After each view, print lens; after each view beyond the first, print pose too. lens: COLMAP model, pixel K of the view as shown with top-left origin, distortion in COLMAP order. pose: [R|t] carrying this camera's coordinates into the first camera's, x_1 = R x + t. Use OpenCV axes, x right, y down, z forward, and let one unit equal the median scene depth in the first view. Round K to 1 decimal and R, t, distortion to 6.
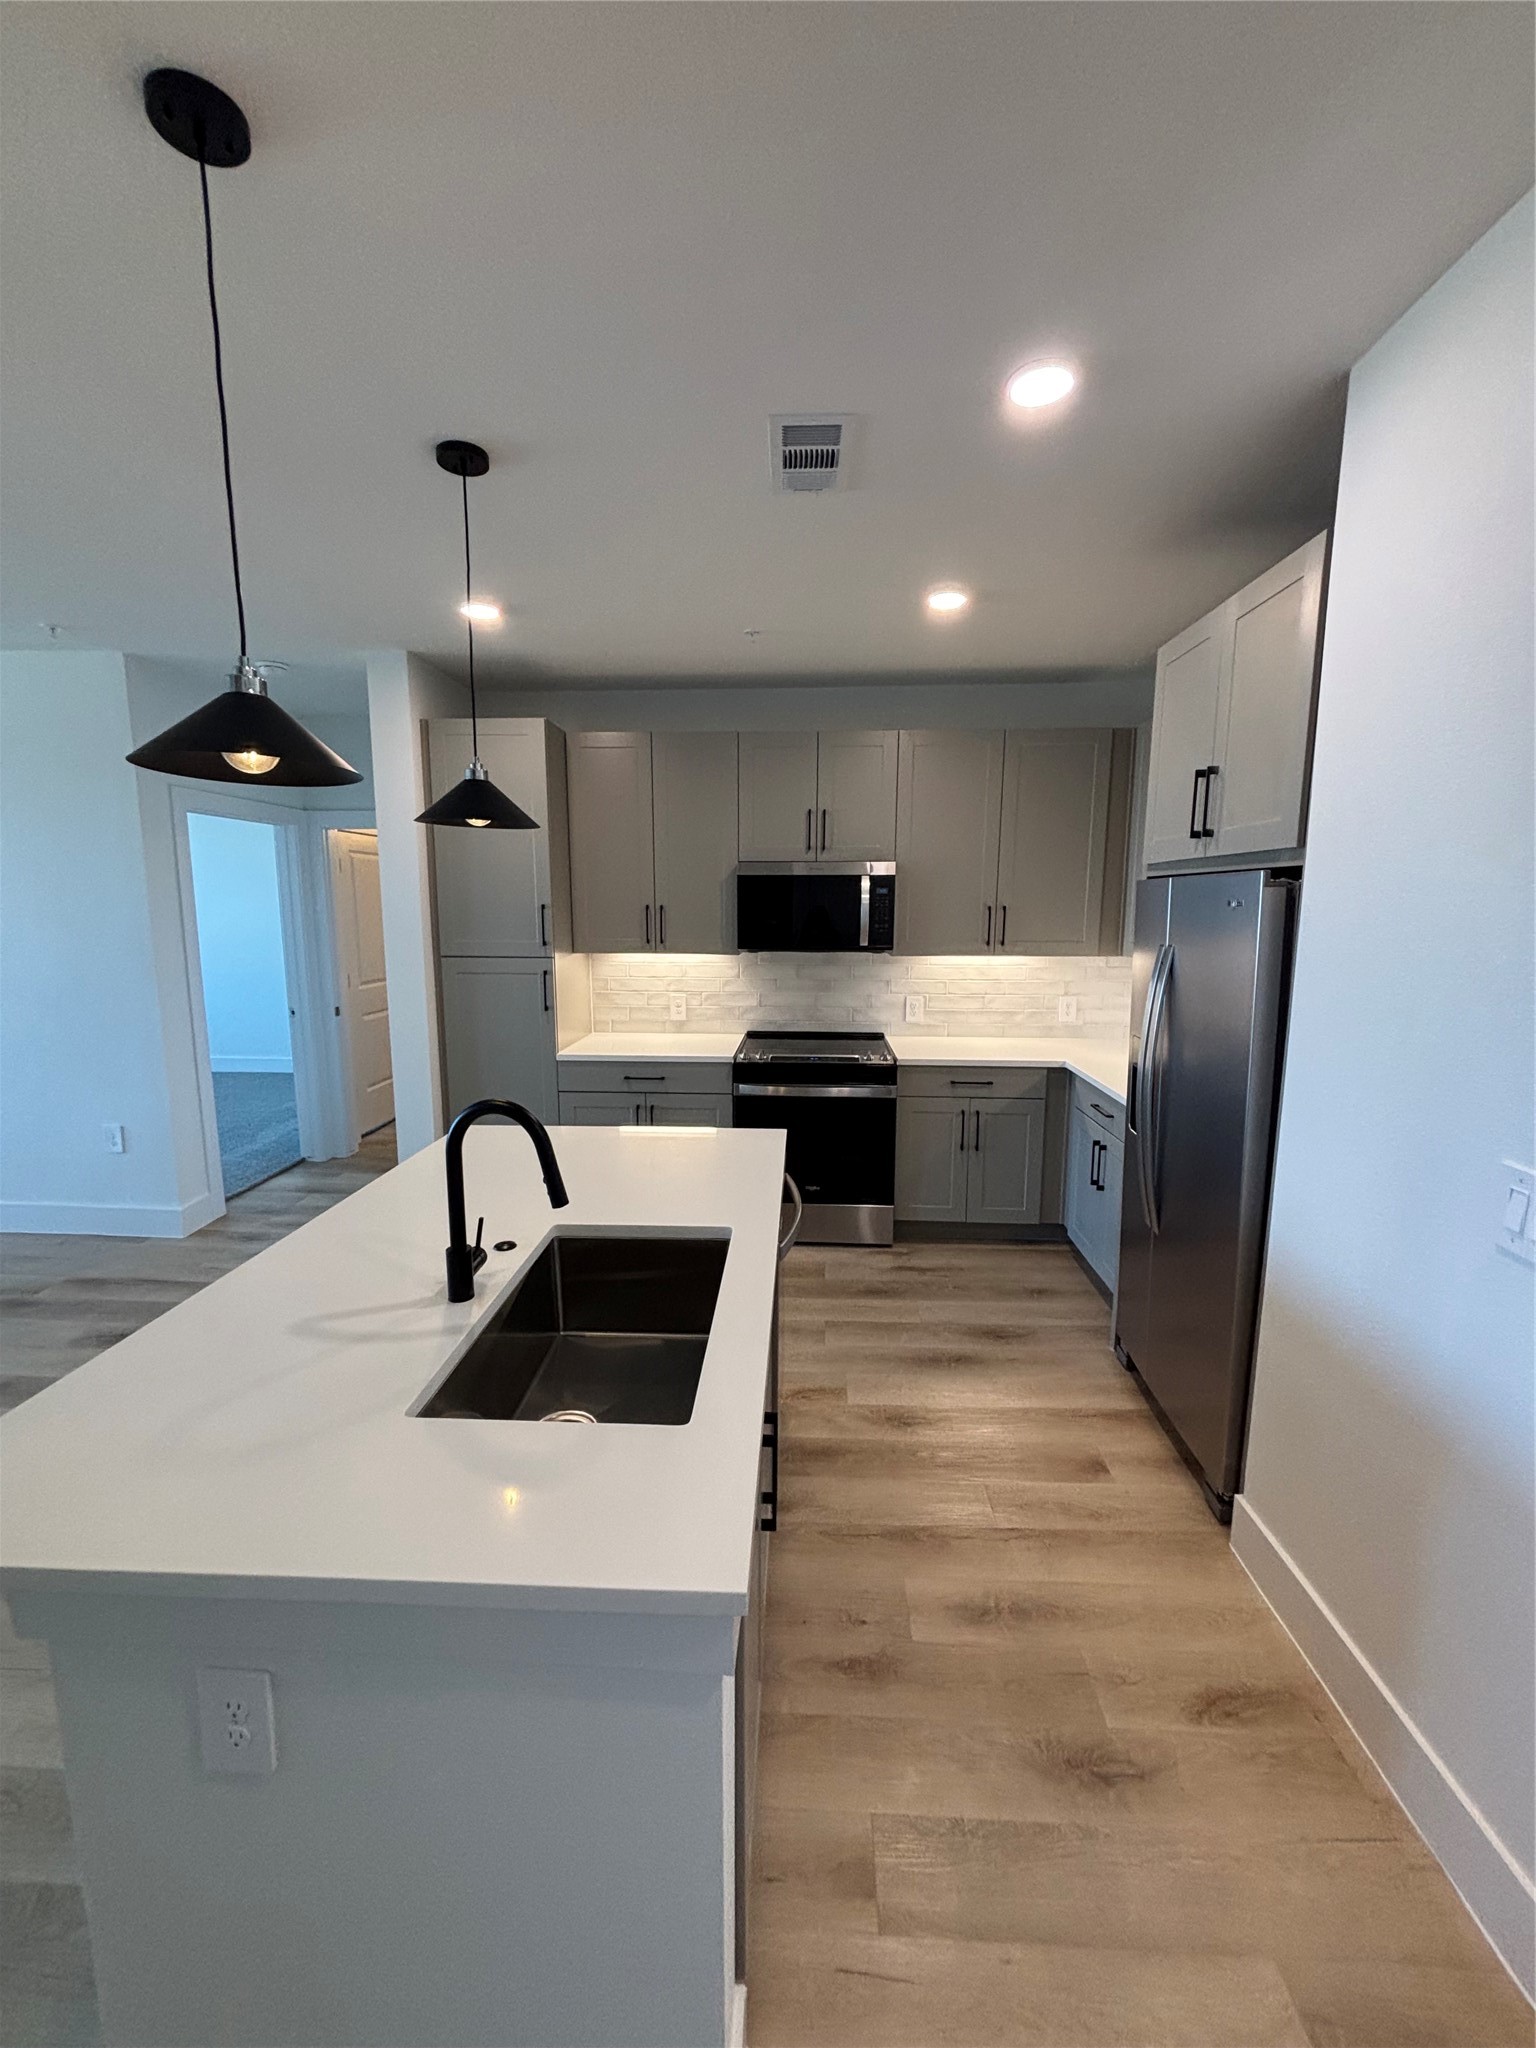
lens RADIAL K [[814.9, 0, 769.1], [0, 814.9, 1027.8], [0, 0, 1]] dist [-0.002808, -0.000650]
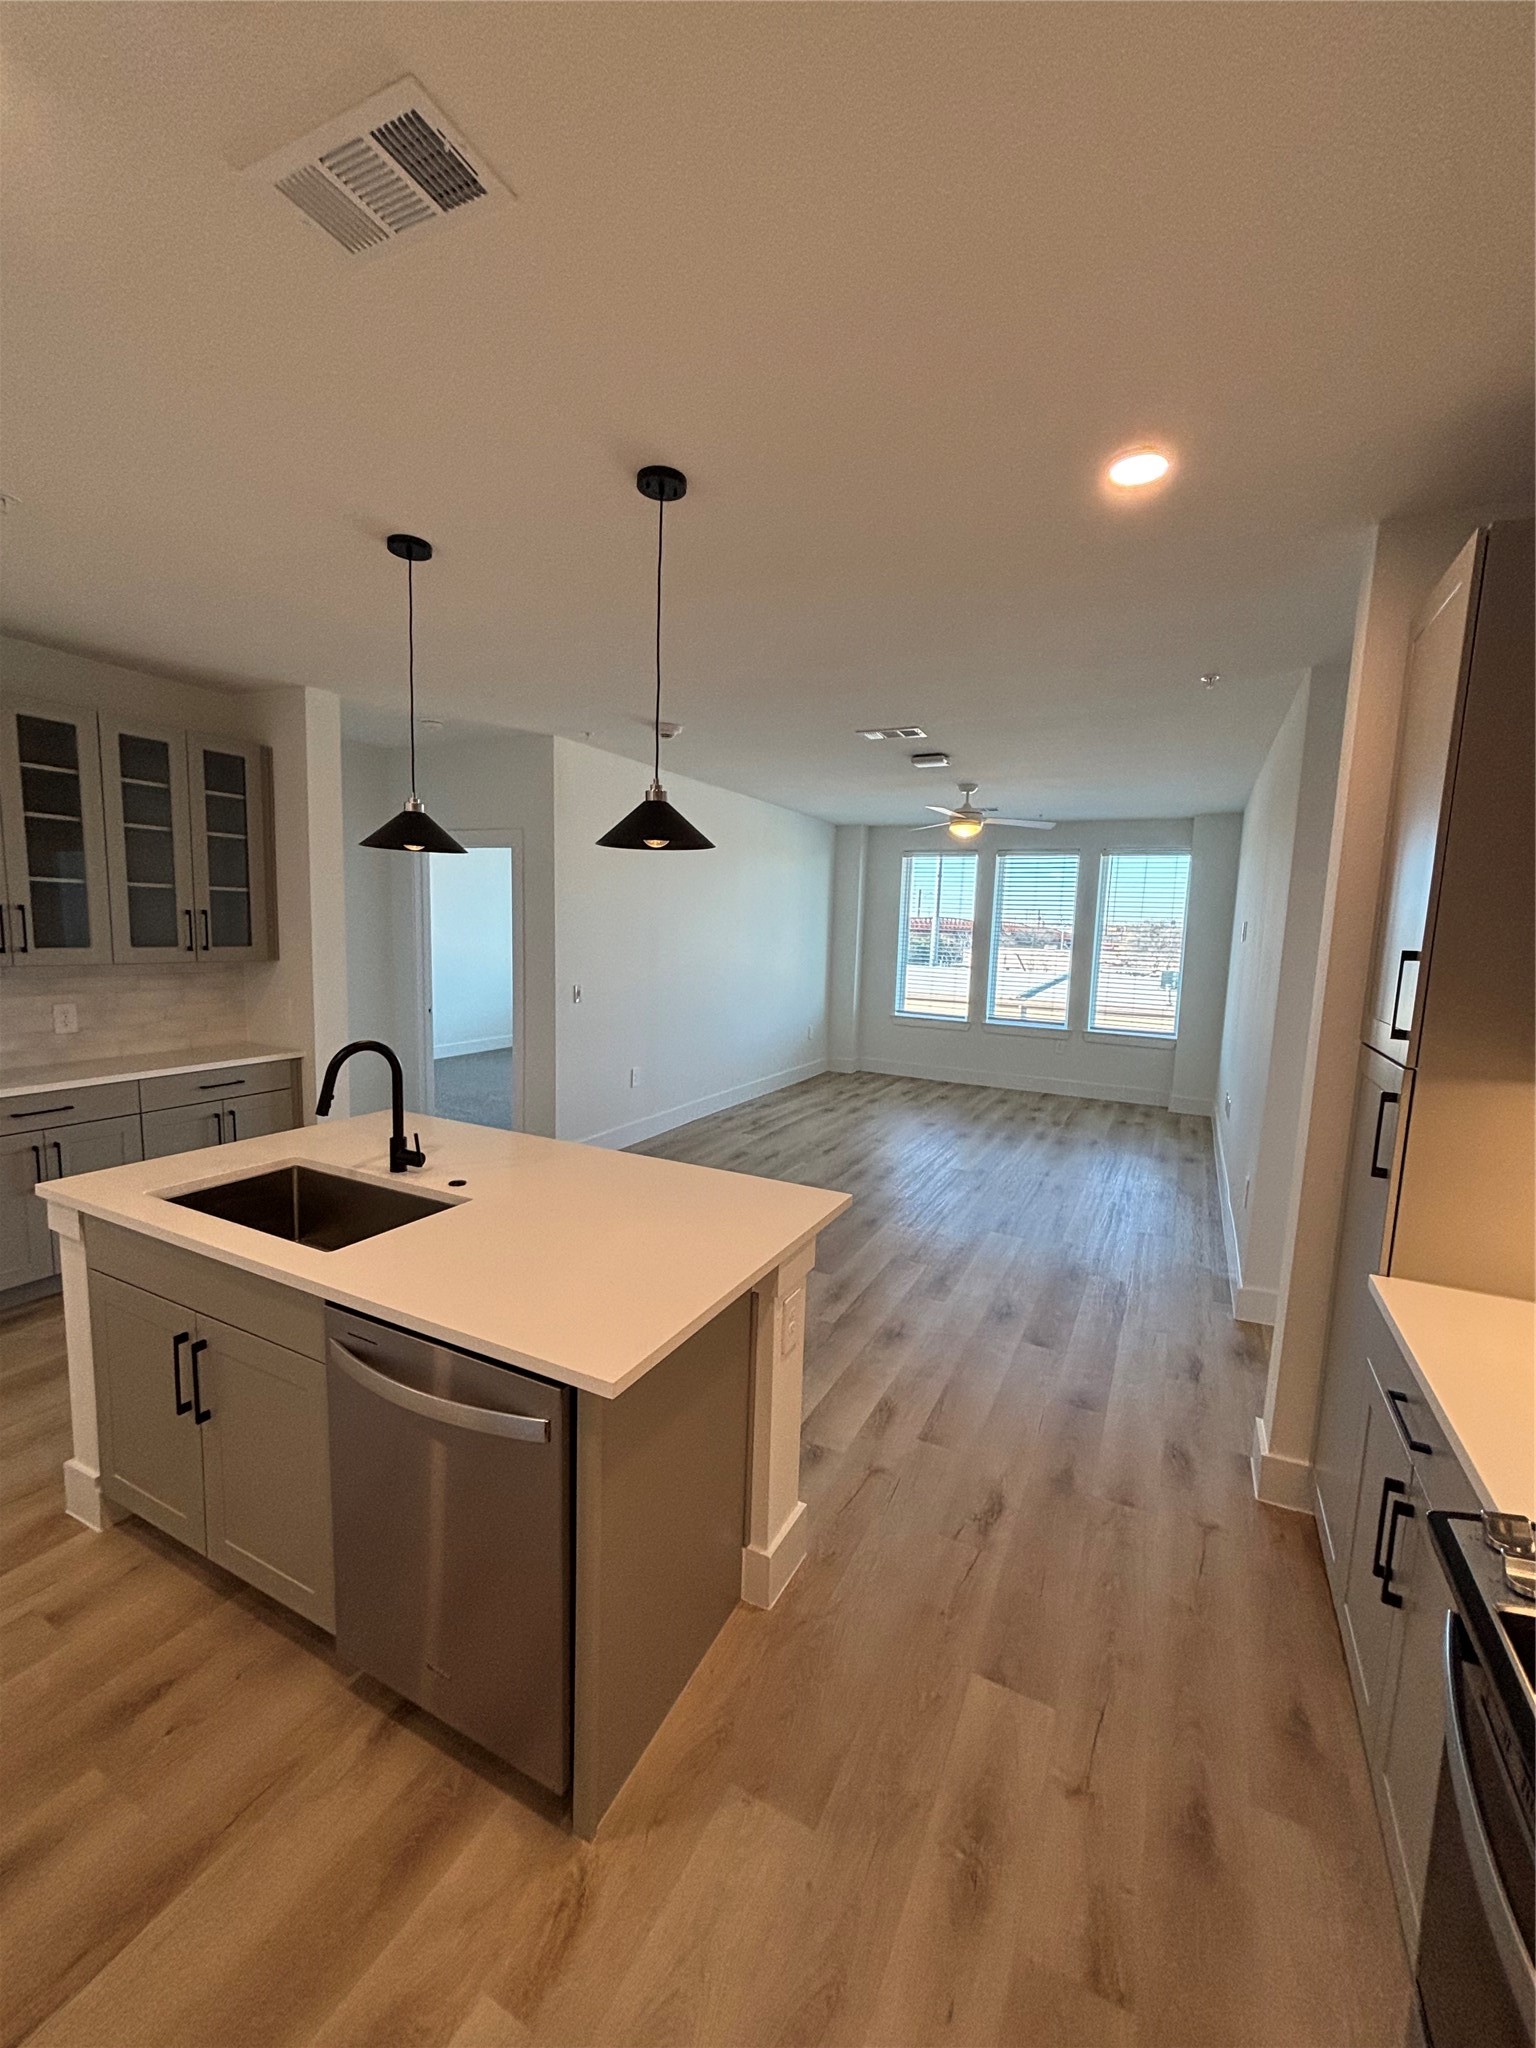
lens RADIAL K [[814.9, 0, 769.1], [0, 814.9, 1027.8], [0, 0, 1]] dist [-0.002808, -0.000650]
pose [[-0.404782, 0.093578, -0.909613, 0.278284], [-0.173613, 0.968791, 0.176925, -0.126269], [0.897781, 0.229536, -0.375902, 0.836515]]
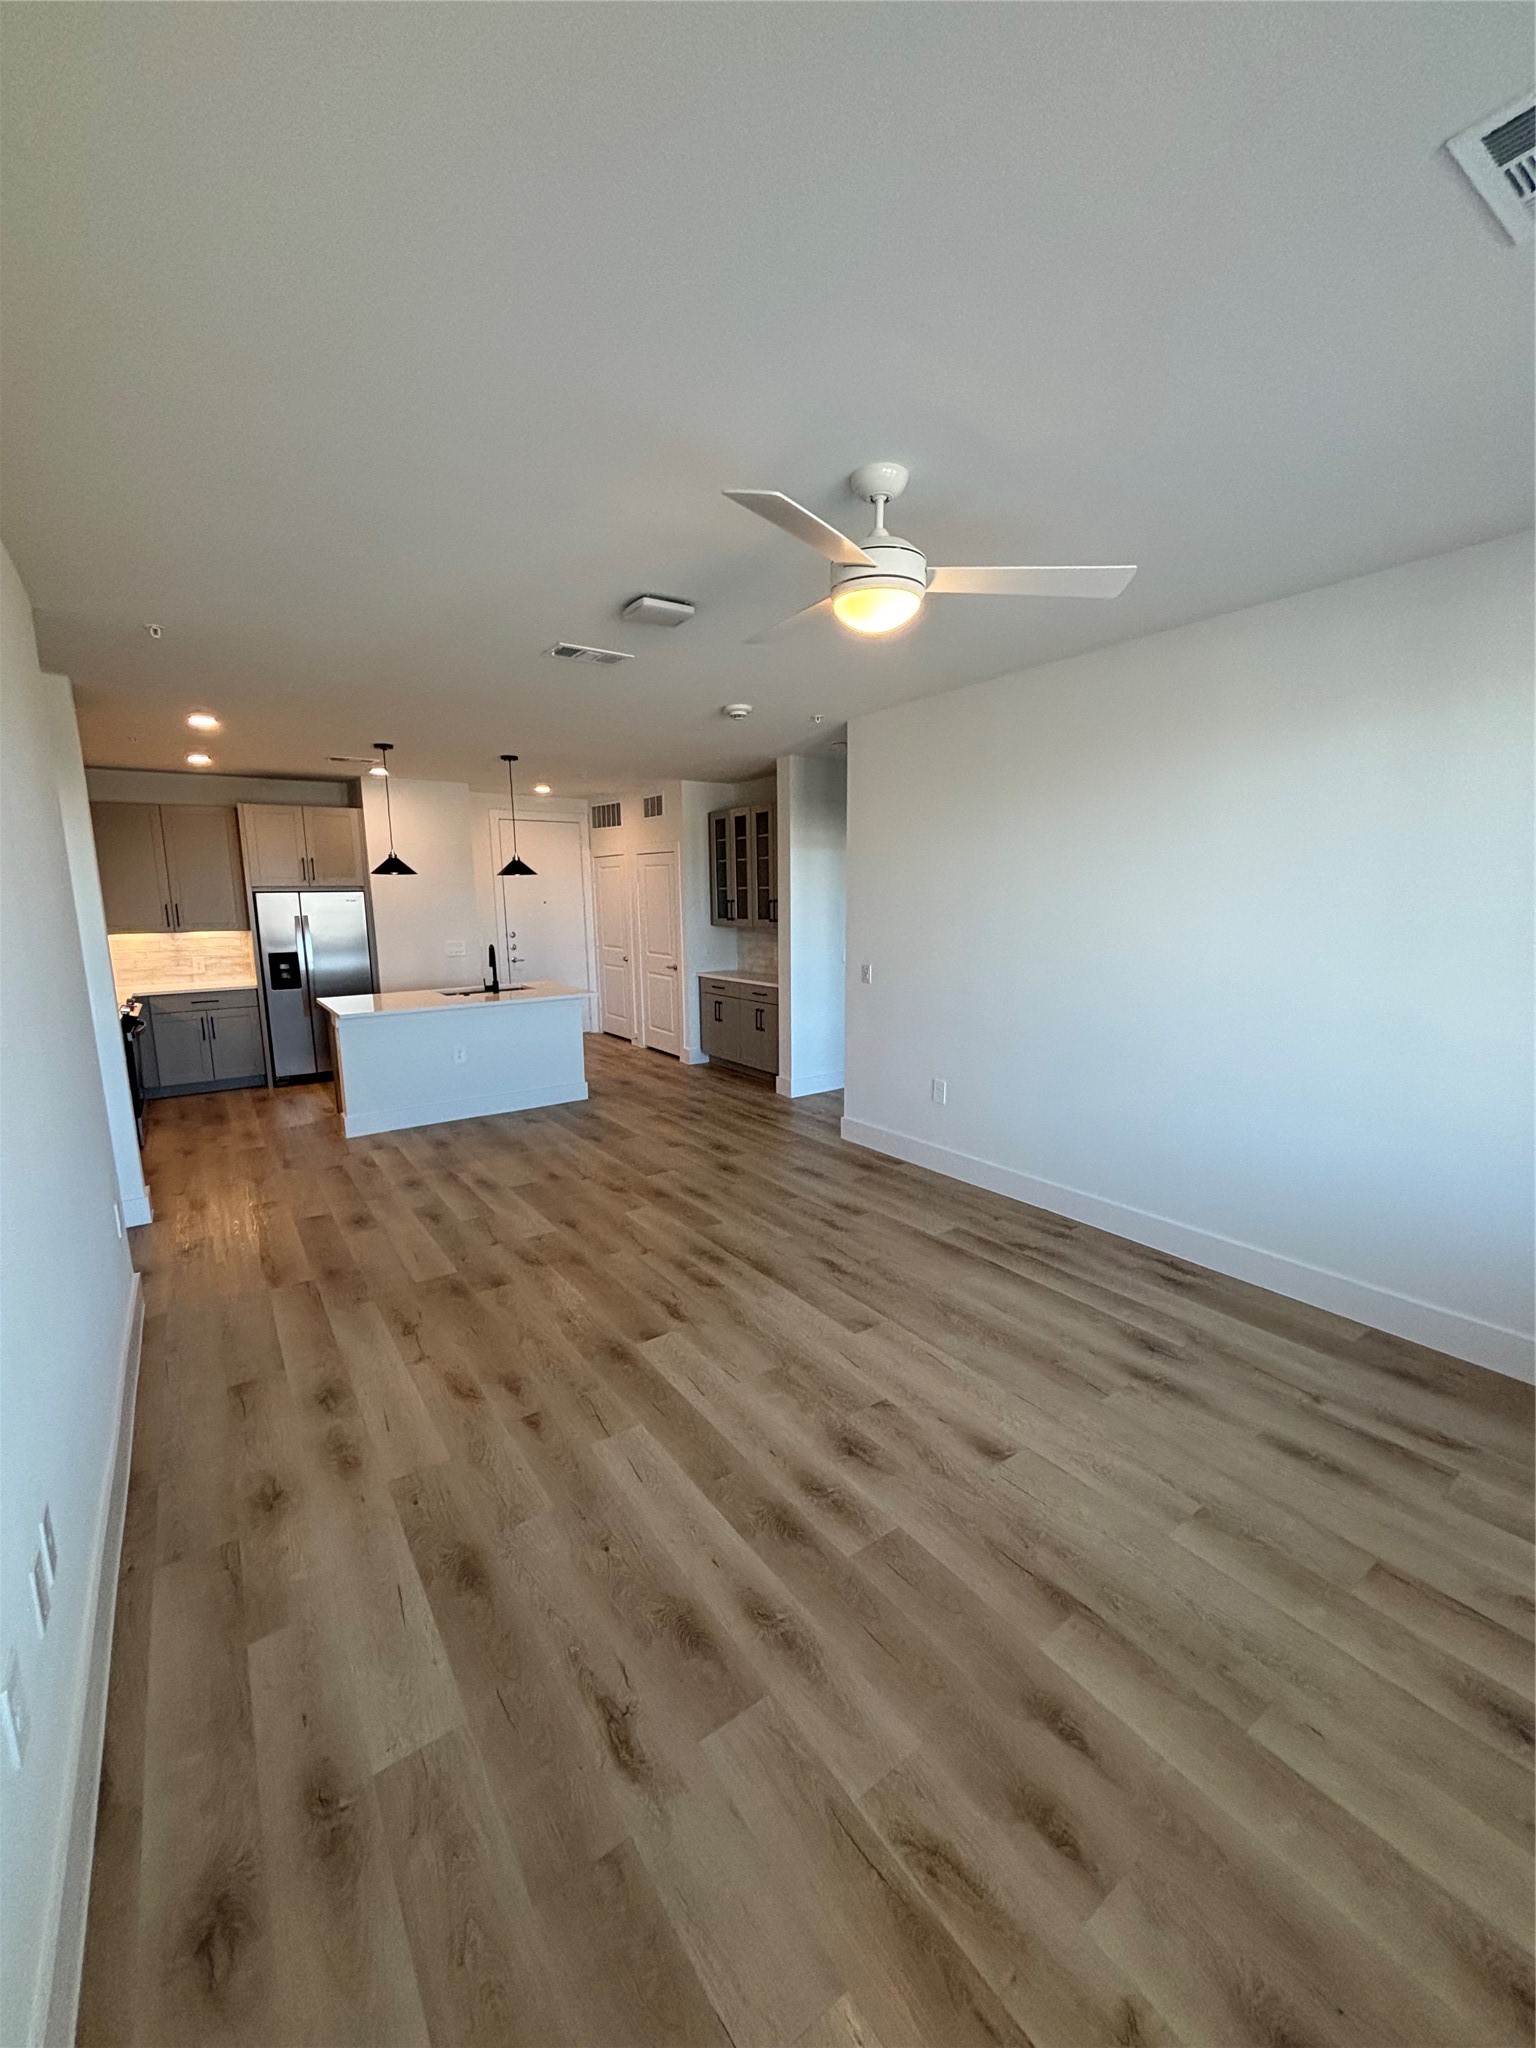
lens RADIAL K [[817.4, 0, 777.3], [0, 817.4, 1033.3], [0, 0, 1]] dist [-0.001209, -0.000465]
pose [[-0.625146, -0.131602, 0.769333, -1.823795], [0.123325, 0.956646, 0.263856, -0.164622], [-0.770703, 0.259826, -0.581814, 0.945763]]
